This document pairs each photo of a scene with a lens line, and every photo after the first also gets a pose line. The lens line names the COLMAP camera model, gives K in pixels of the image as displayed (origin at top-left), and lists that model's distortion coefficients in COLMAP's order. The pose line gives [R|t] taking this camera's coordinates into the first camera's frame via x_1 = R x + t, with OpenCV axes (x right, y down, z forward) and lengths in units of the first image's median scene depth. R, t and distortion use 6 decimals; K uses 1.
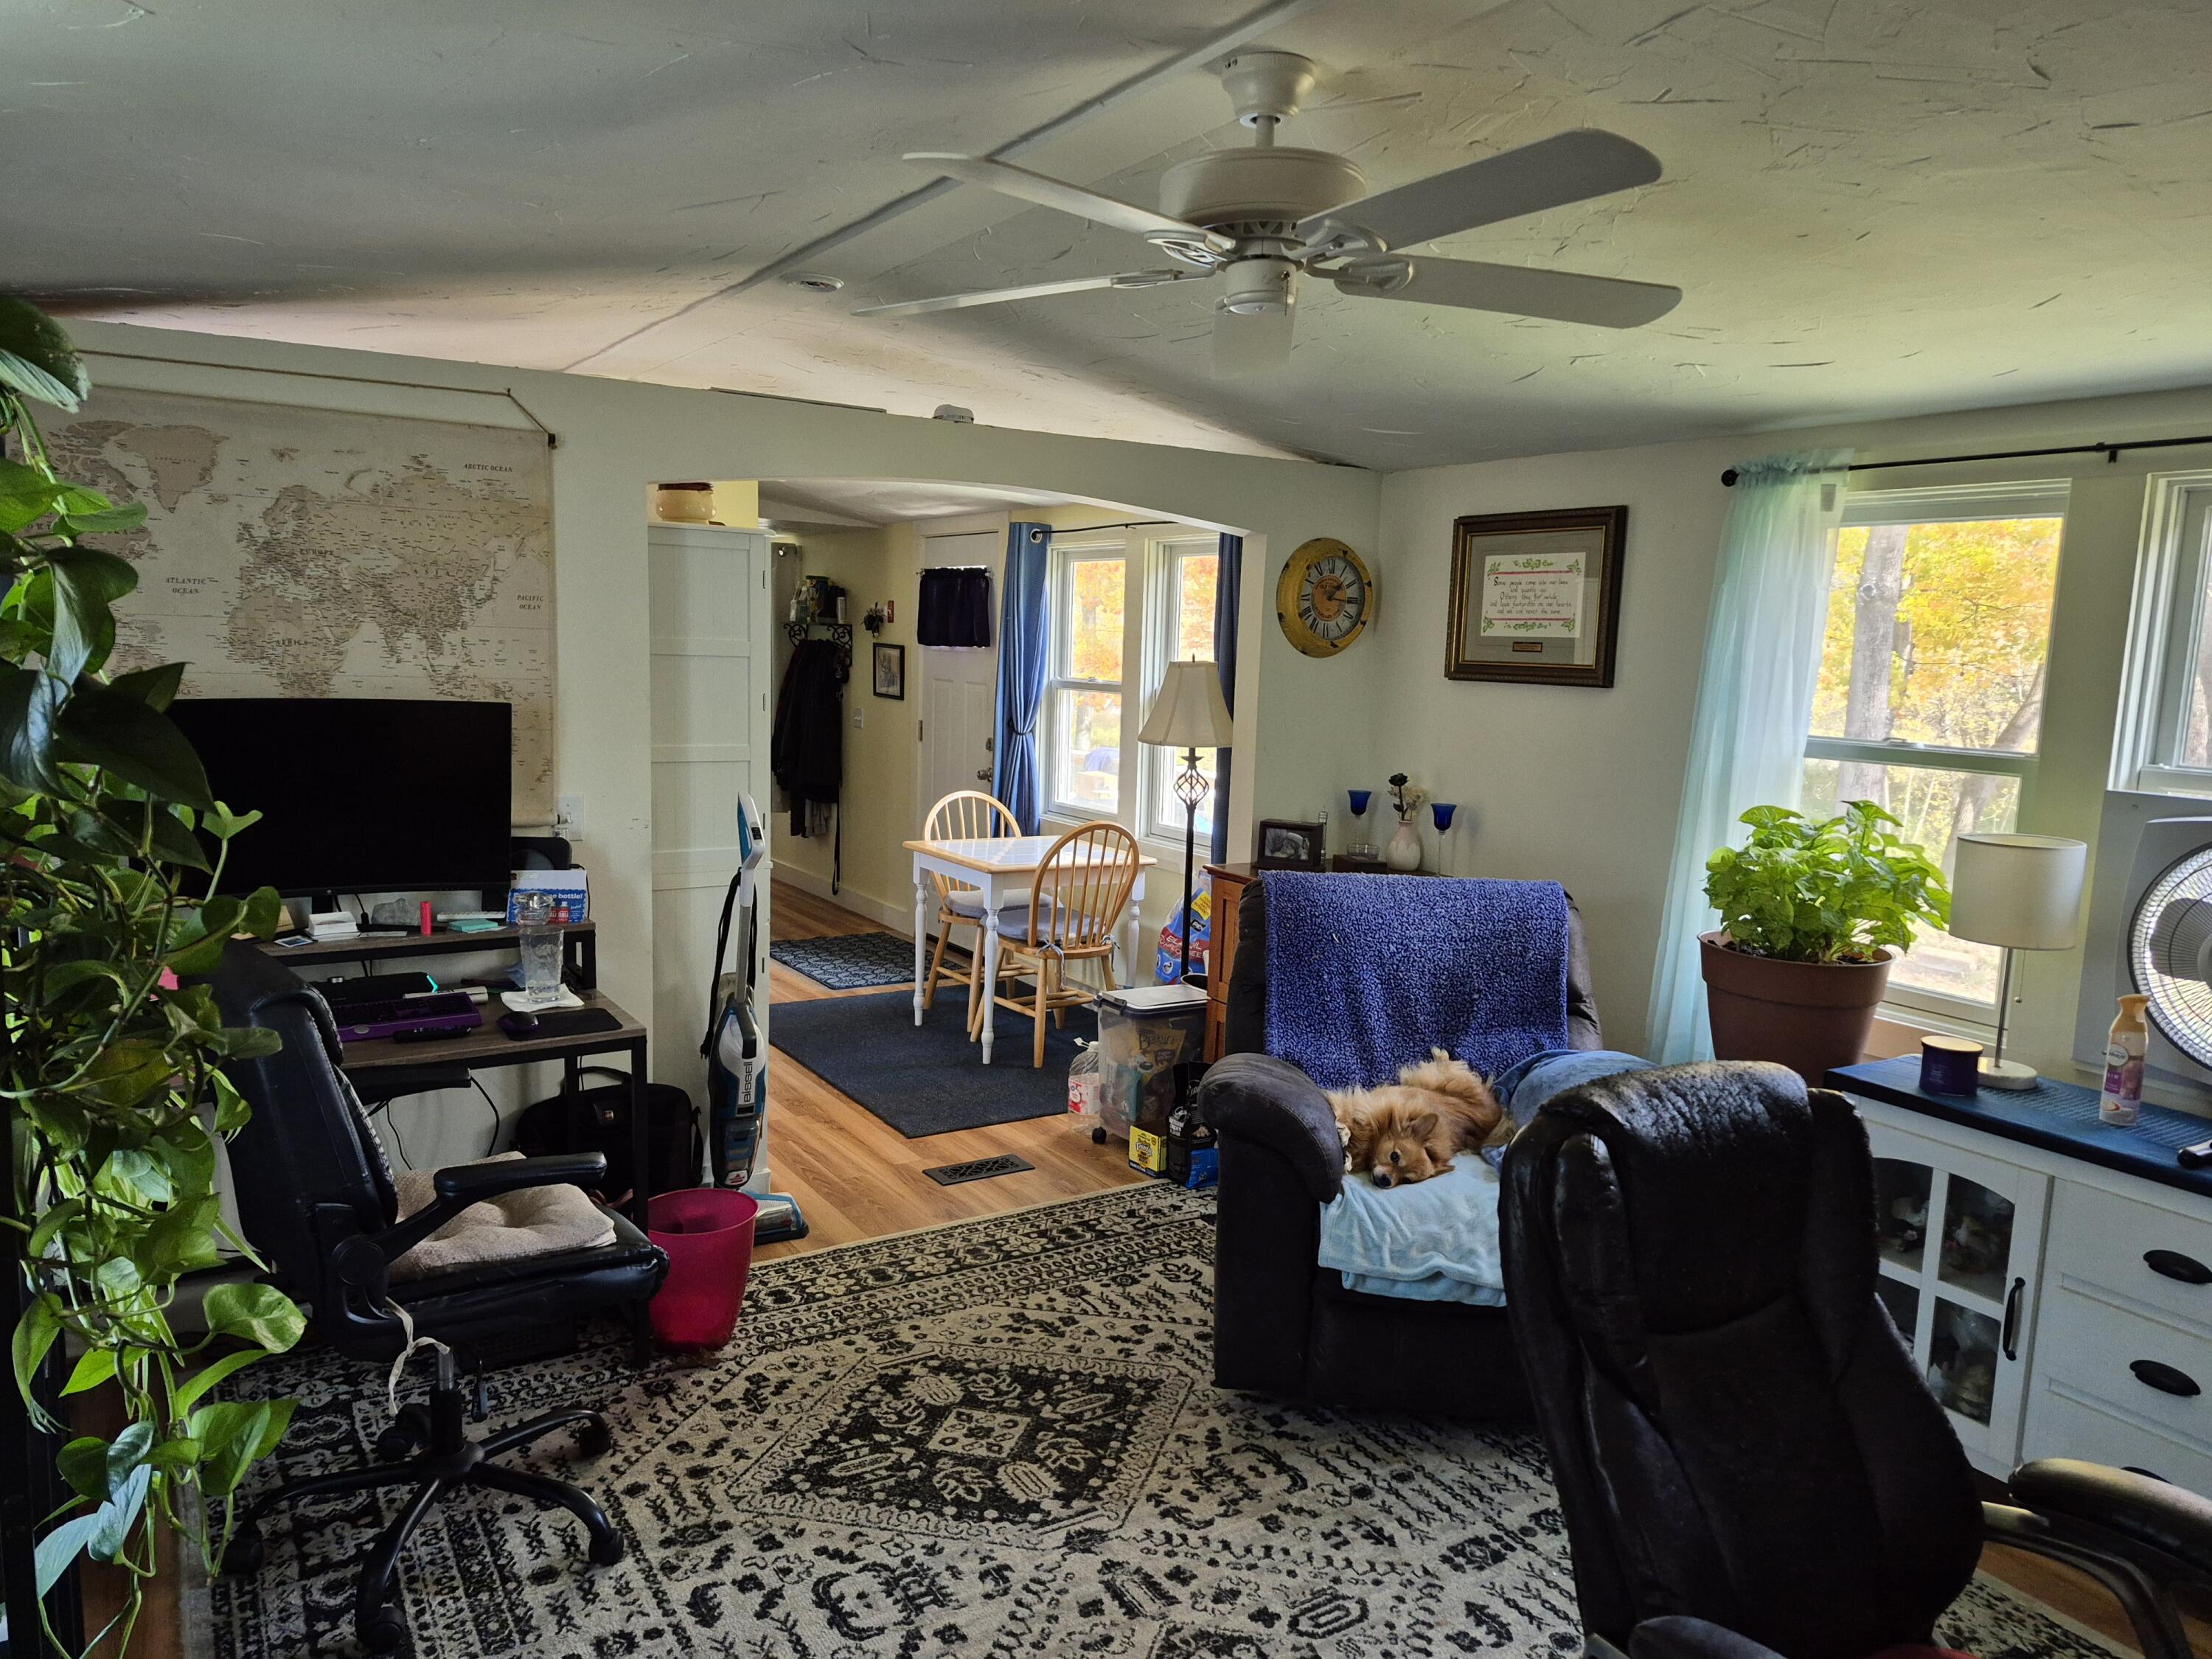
lens RADIAL K [[1562.6, 0, 1108.8], [0, 1562.6, 834.7], [0, 0, 1]] dist [-0.005705, 0.000000]
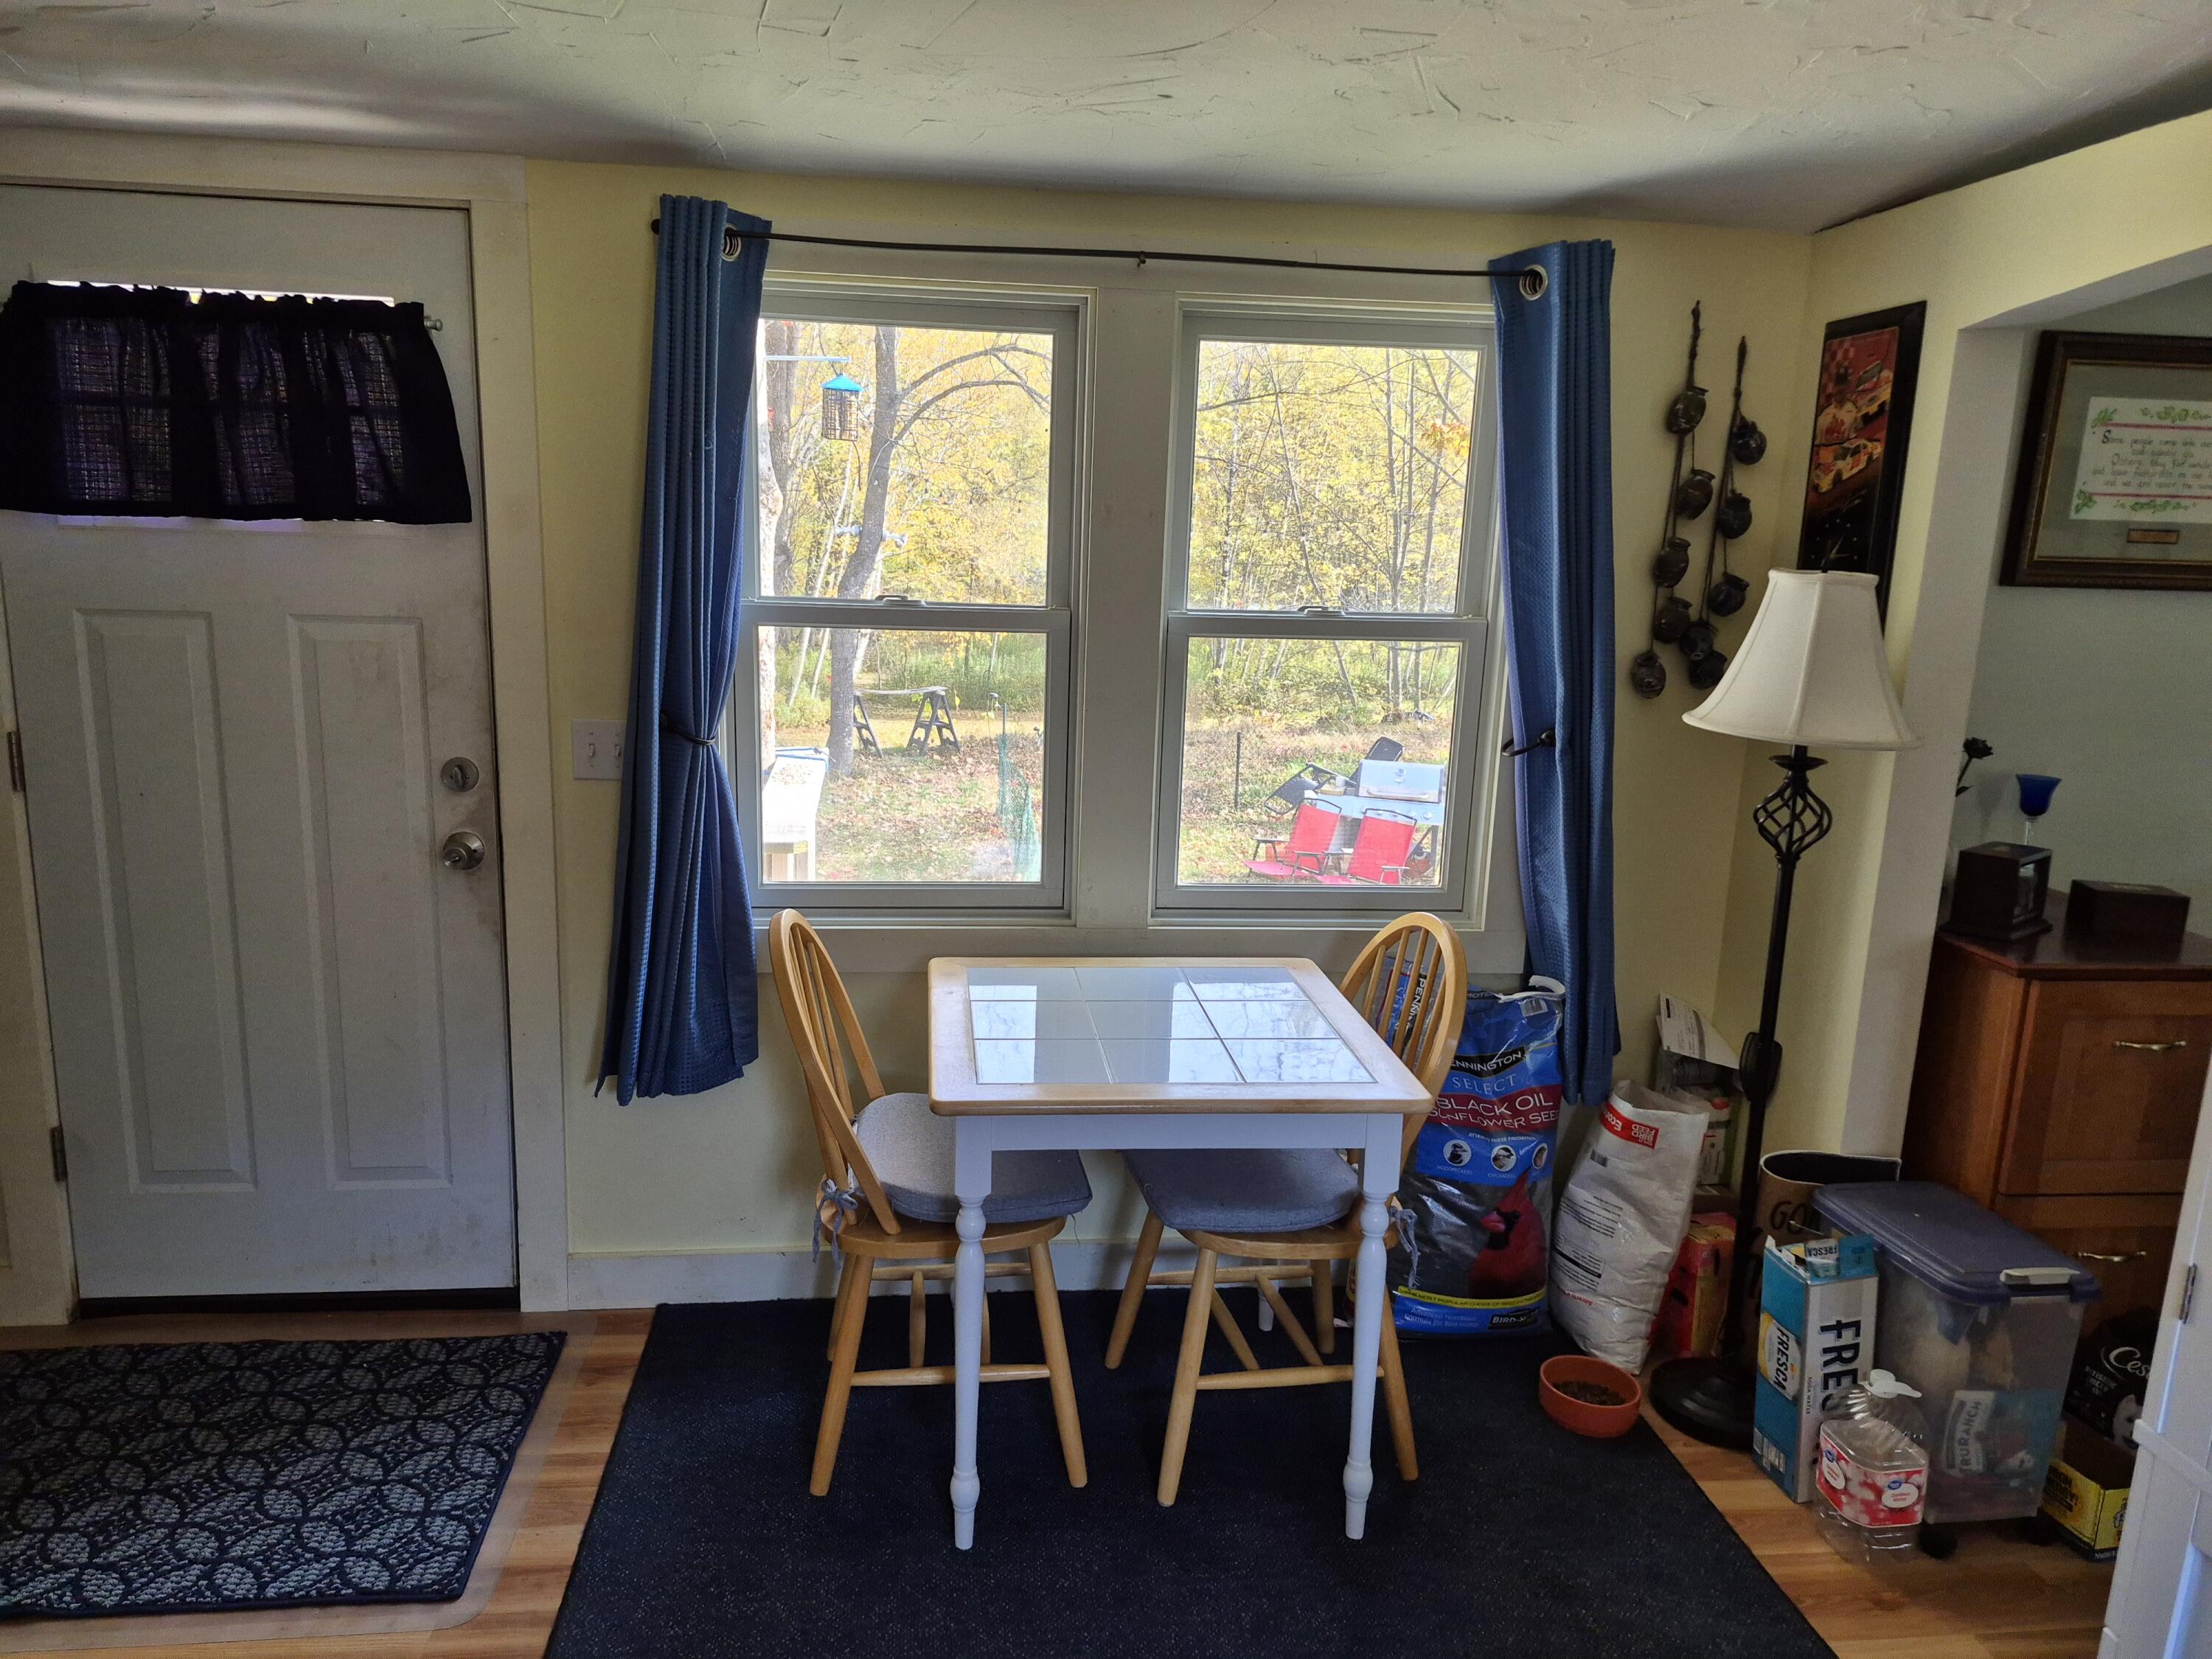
lens RADIAL K [[1562.6, 0, 1104.2], [0, 1562.6, 830.0], [0, 0, 1]] dist [-0.005705, 0.000000]
pose [[0.418525, -0.213689, 0.882709, -0.569598], [0.091378, 0.976902, 0.193165, -0.169562], [-0.903597, -0.000184, 0.428384, 1.126619]]
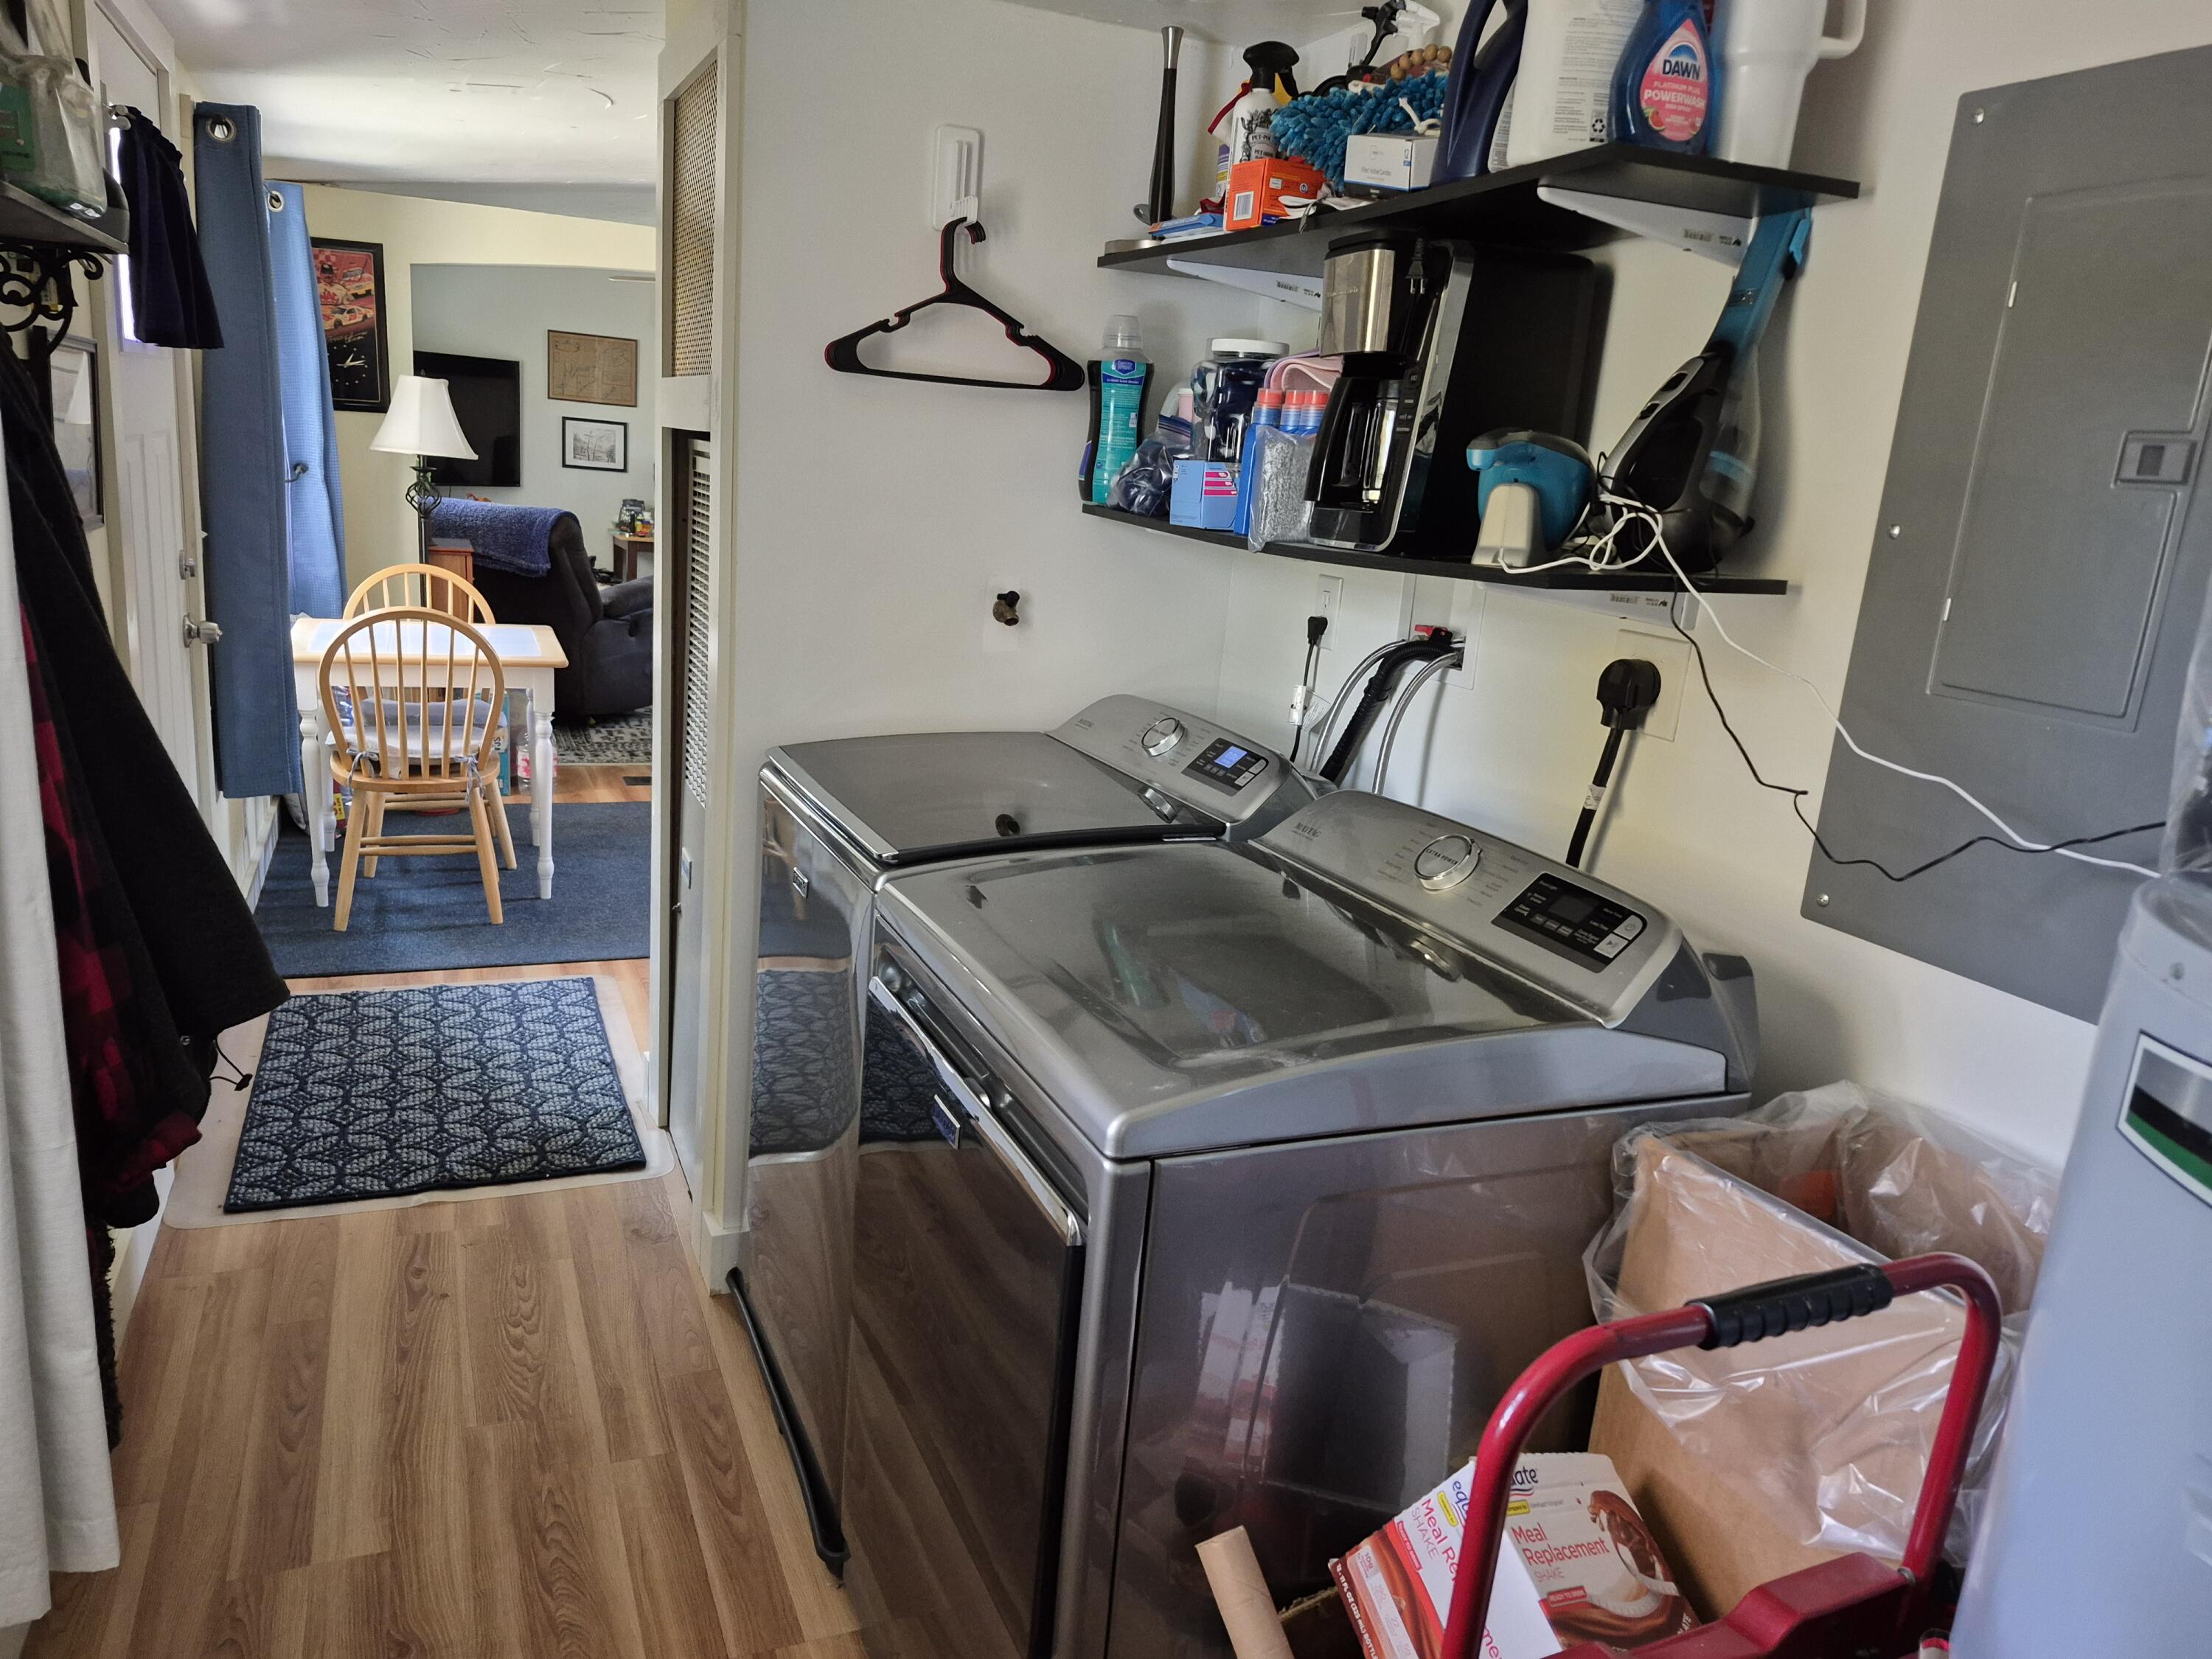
lens RADIAL K [[1562.6, 0, 1103.8], [0, 1562.6, 833.2], [0, 0, 1]] dist [-0.005705, 0.000000]
pose [[-0.983042, -0.147219, 0.109340, -0.653491], [-0.100112, 0.930391, 0.352632, -0.289340], [-0.153643, 0.335706, -0.929352, 2.416594]]
